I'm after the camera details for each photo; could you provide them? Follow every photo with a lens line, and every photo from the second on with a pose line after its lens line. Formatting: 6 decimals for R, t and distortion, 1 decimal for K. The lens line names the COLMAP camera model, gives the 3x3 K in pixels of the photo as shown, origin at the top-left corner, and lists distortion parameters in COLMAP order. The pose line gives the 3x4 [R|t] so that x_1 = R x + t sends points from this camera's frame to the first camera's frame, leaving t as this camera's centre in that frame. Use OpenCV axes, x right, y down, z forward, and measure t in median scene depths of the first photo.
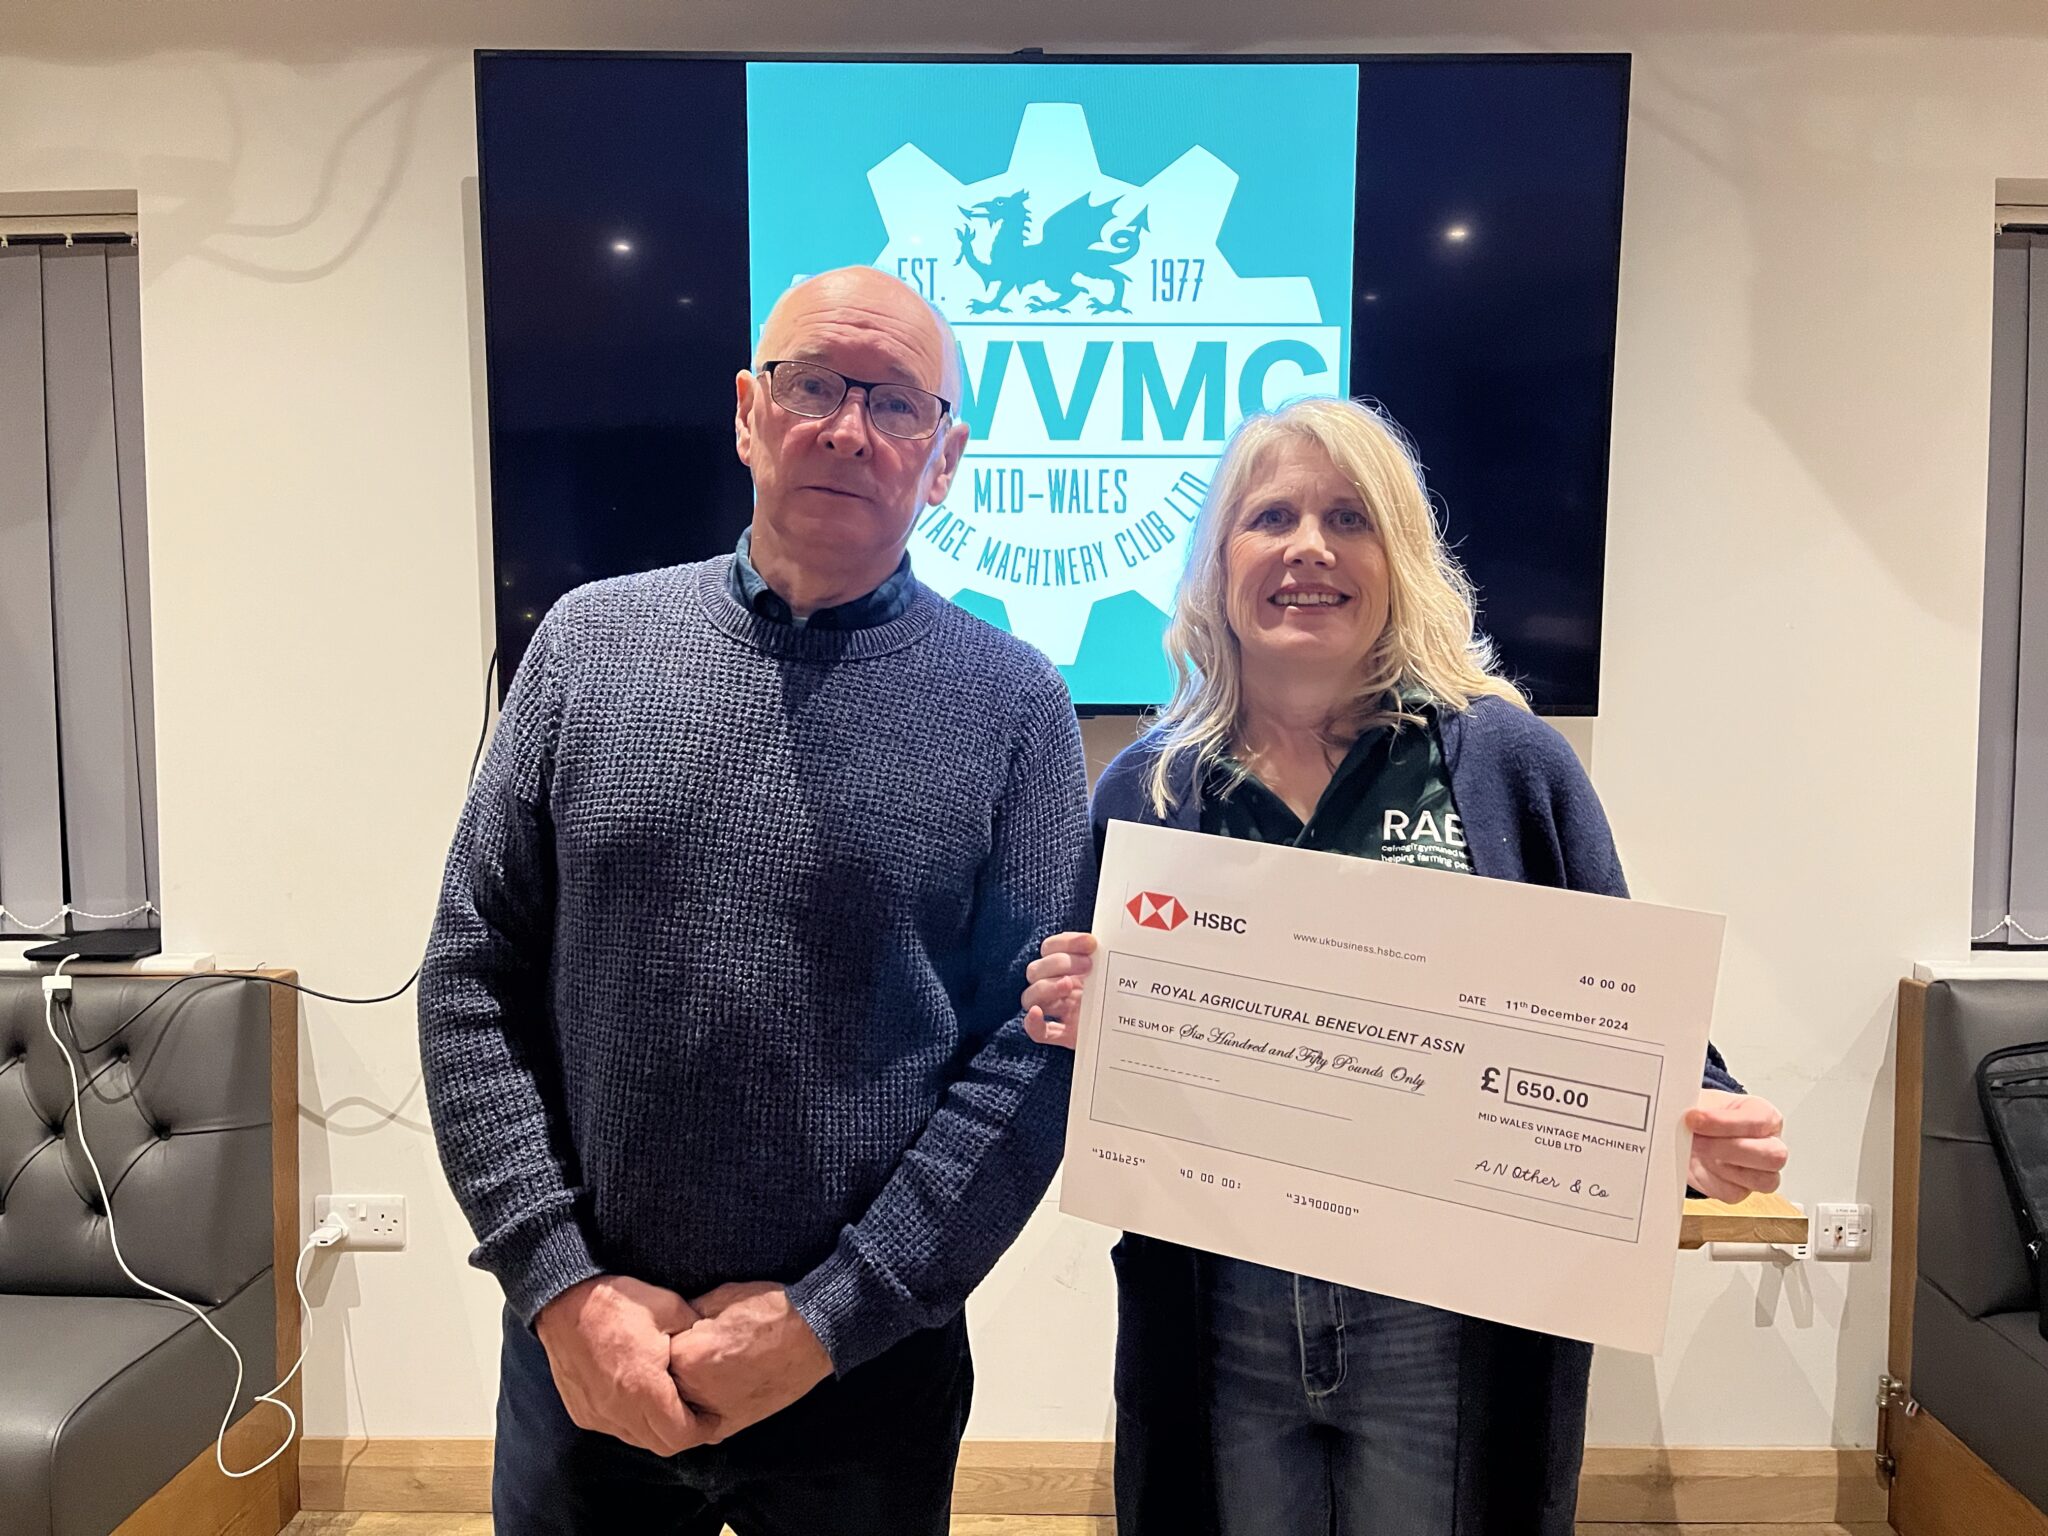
lens RADIAL K [[1538.0, 0, 1047.3], [0, 1538.0, 797.2], [0, 0, 1]] dist [0.063468, -0.071489]
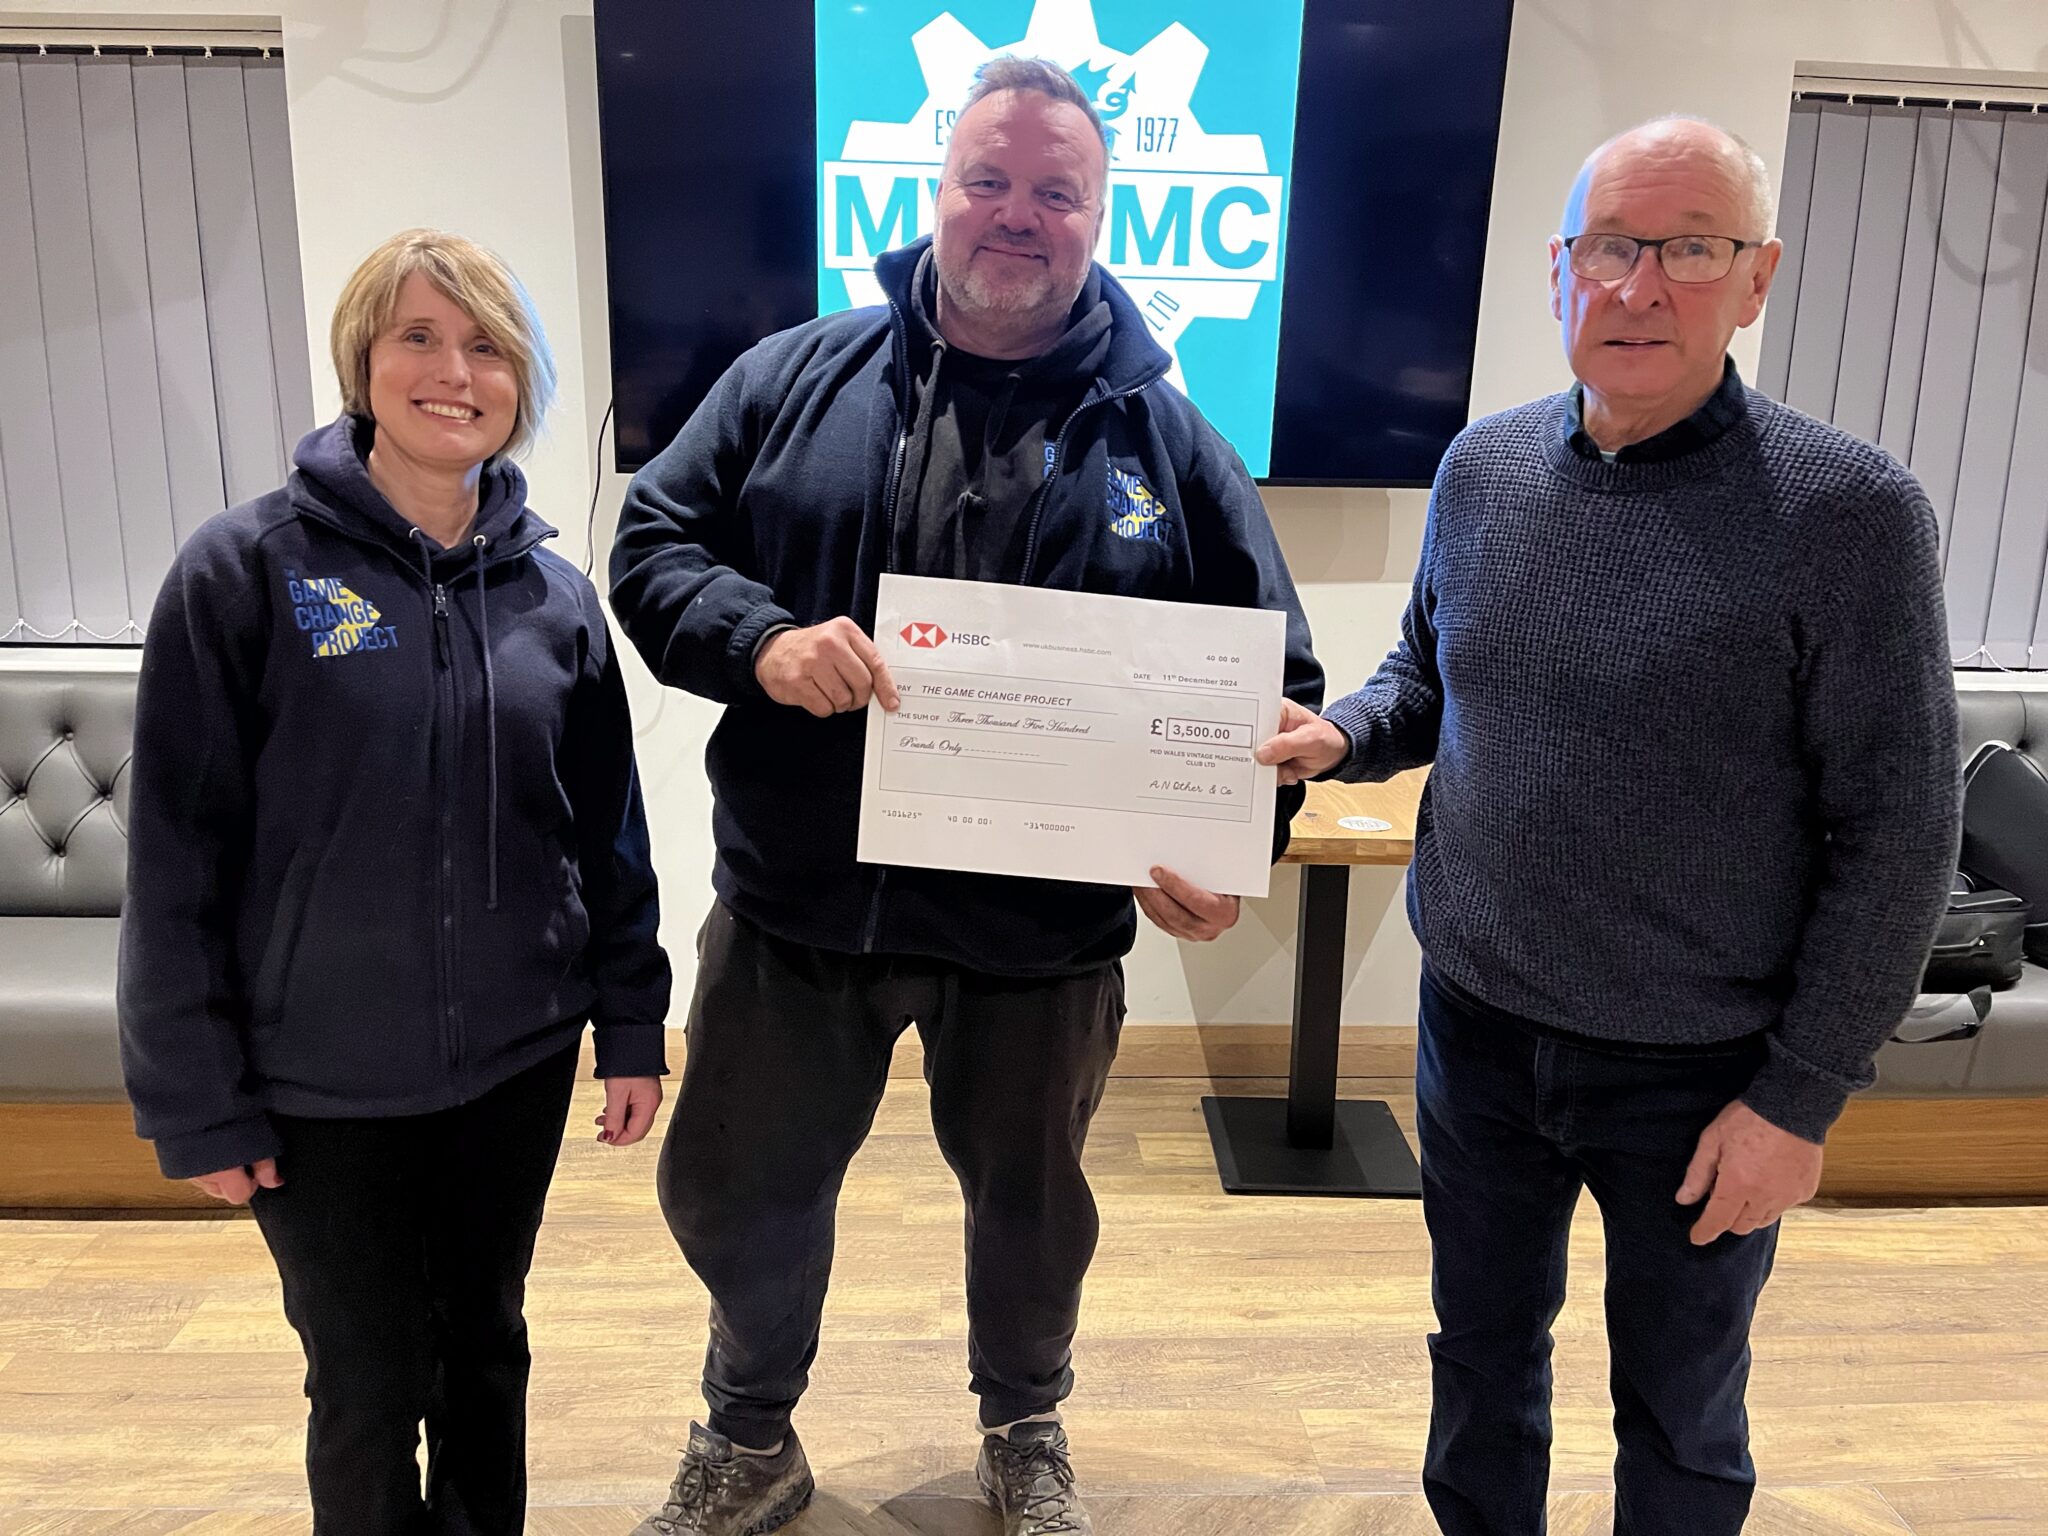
lens RADIAL K [[1538.0, 0, 1007.1], [0, 1538.0, 765.5], [0, 0, 1]] dist [0.063468, -0.071489]
pose [[0.997802, 0.002622, 0.066211, -0.119149], [-0.013051, 0.987420, 0.157578, -0.023483], [-0.064965, -0.158096, 0.985284, -0.316769]]
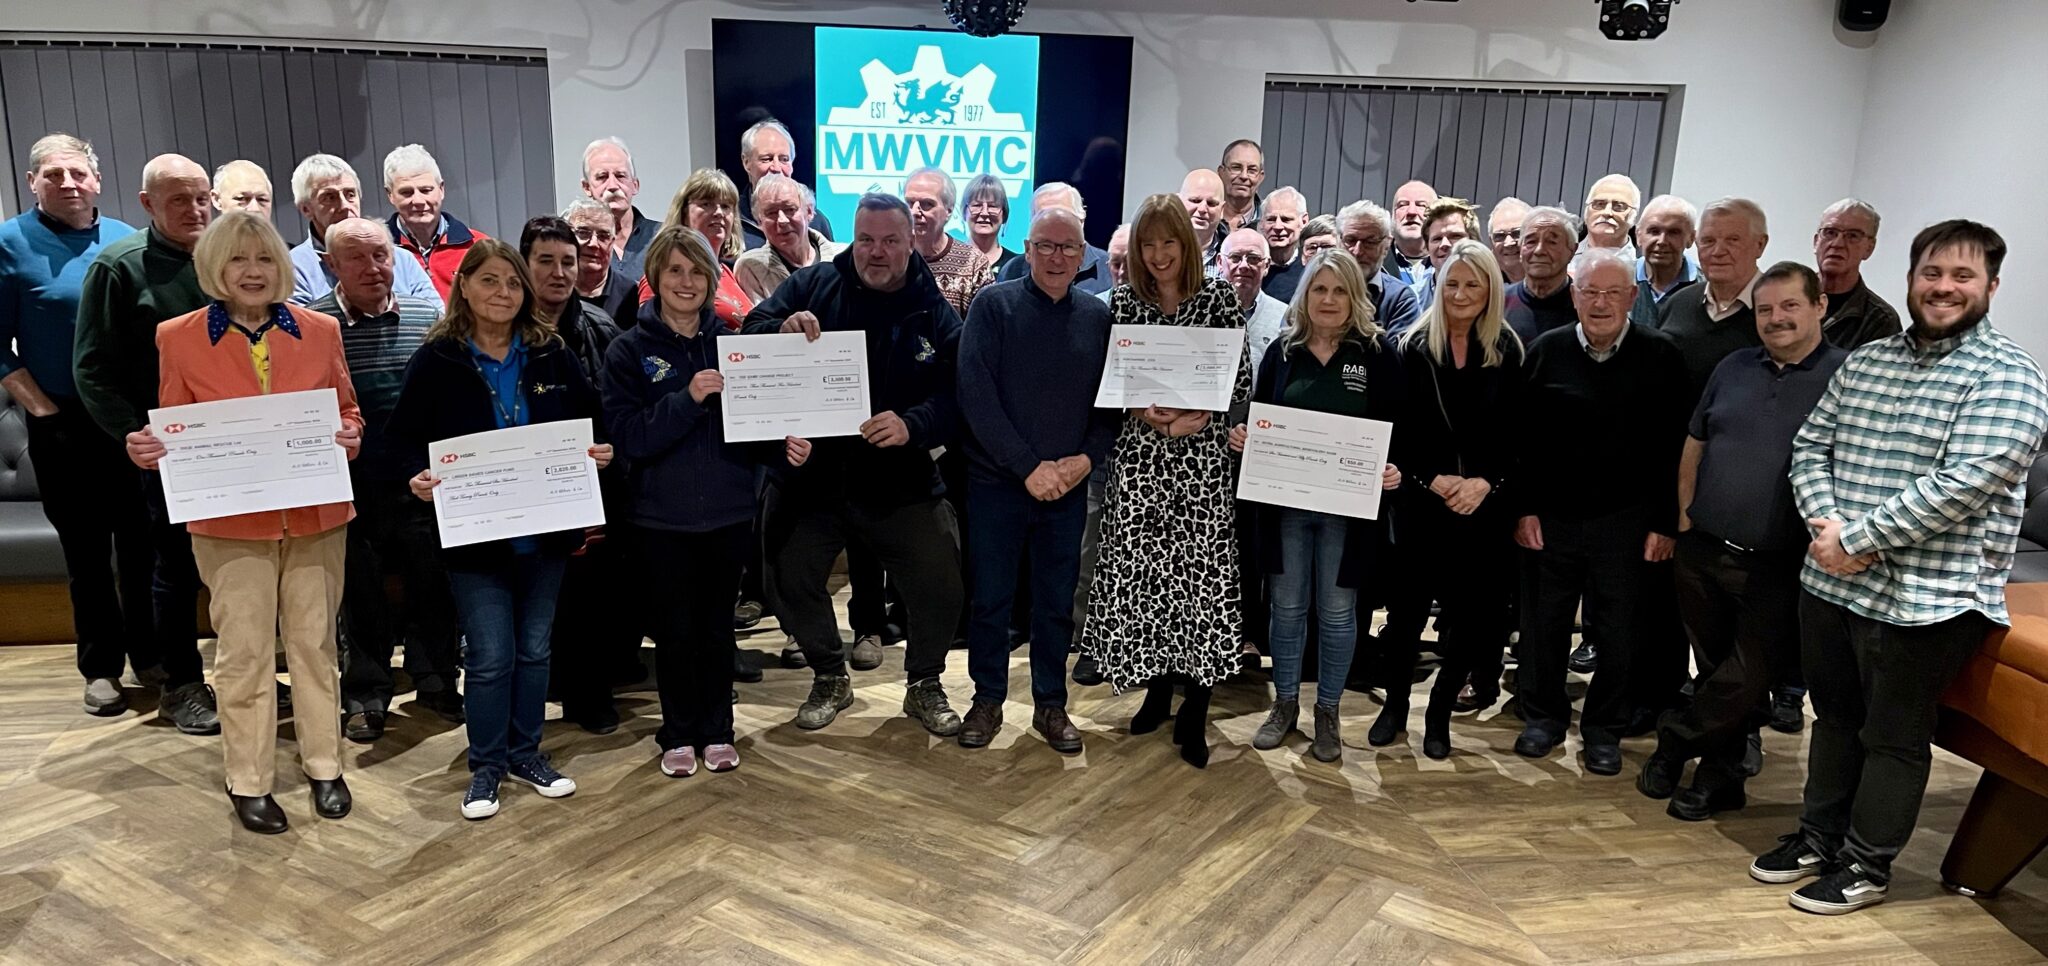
lens RADIAL K [[1566.2, 0, 1025.4], [0, 1566.2, 595.7], [0, 0, 1]] dist [0.002895, -0.002101]
pose [[0.976040, -0.040269, 0.213833, -0.446140], [-0.014052, 0.969009, 0.246624, -0.190522], [-0.217138, -0.243720, 0.945226, -1.814160]]
